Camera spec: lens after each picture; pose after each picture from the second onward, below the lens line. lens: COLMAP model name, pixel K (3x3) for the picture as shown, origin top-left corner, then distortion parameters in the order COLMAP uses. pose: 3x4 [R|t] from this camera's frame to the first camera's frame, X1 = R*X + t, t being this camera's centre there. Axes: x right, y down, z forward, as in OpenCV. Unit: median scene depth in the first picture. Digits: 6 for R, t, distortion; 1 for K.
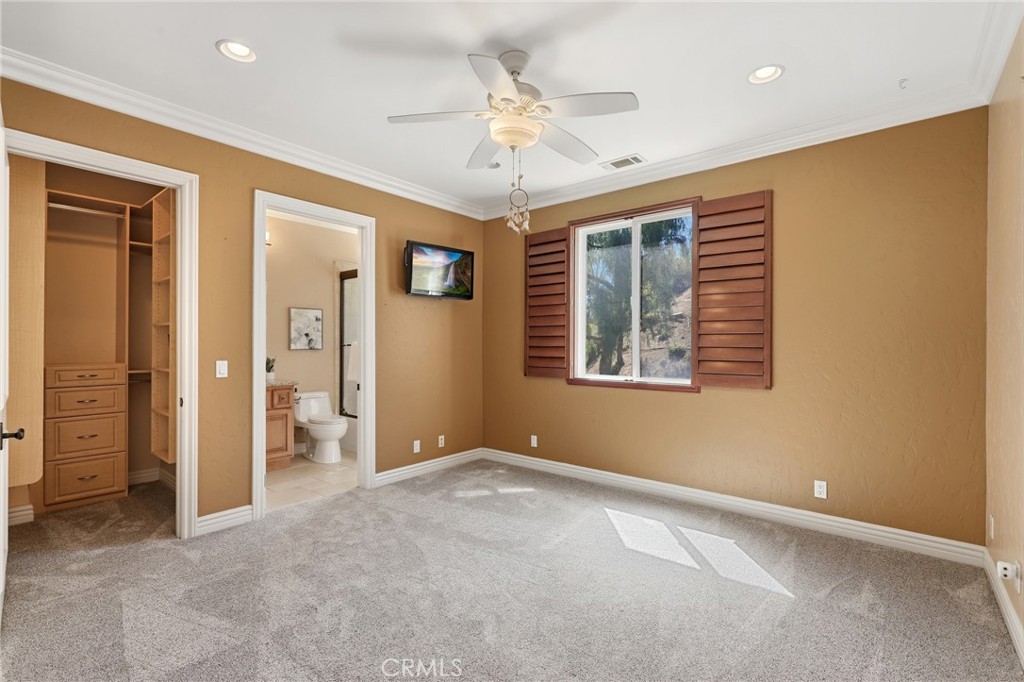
lens RADIAL K [[467.7, 0, 516.6], [0, 467.7, 341.9], [0, 0, 1]] dist [-0.002774, -0.000116]
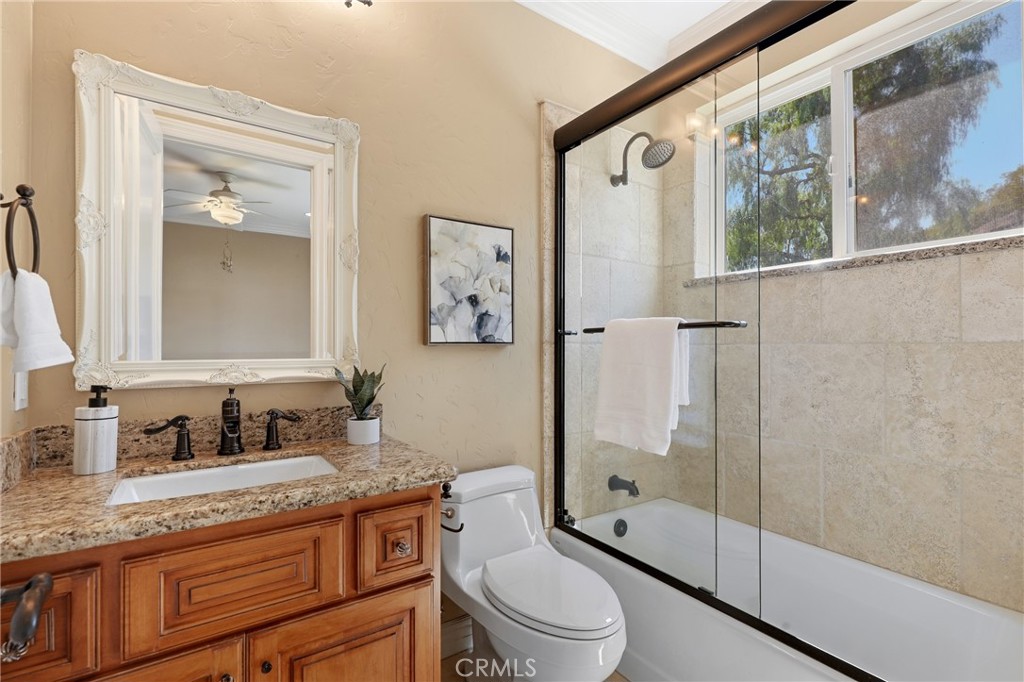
lens RADIAL K [[467.7, 0, 509.7], [0, 467.7, 340.2], [0, 0, 1]] dist [-0.002774, -0.000116]
pose [[0.957970, 0.003165, -0.286850, -0.486104], [-0.001790, 0.999986, 0.005053, 0.018192], [0.286862, -0.004327, 0.957962, 1.016635]]
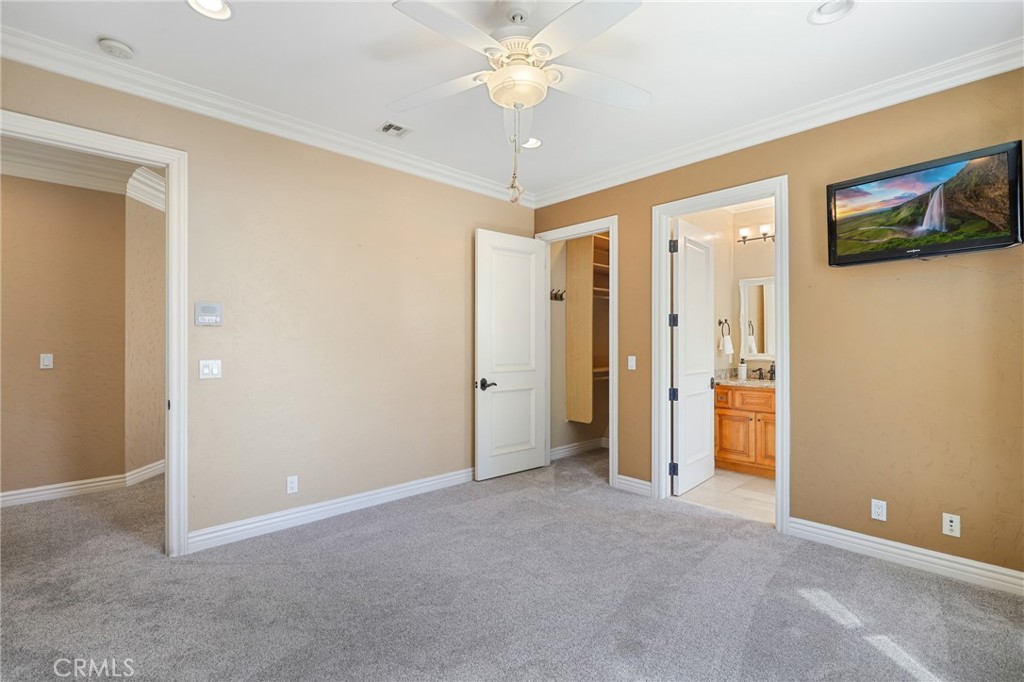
lens RADIAL K [[467.7, 0, 519.5], [0, 467.7, 337.0], [0, 0, 1]] dist [-0.002774, -0.000116]
pose [[-0.137721, -0.016355, -0.990336, 0.578343], [0.004292, 0.999844, -0.017109, 0.008686], [0.990462, -0.006606, -0.137629, 0.788345]]
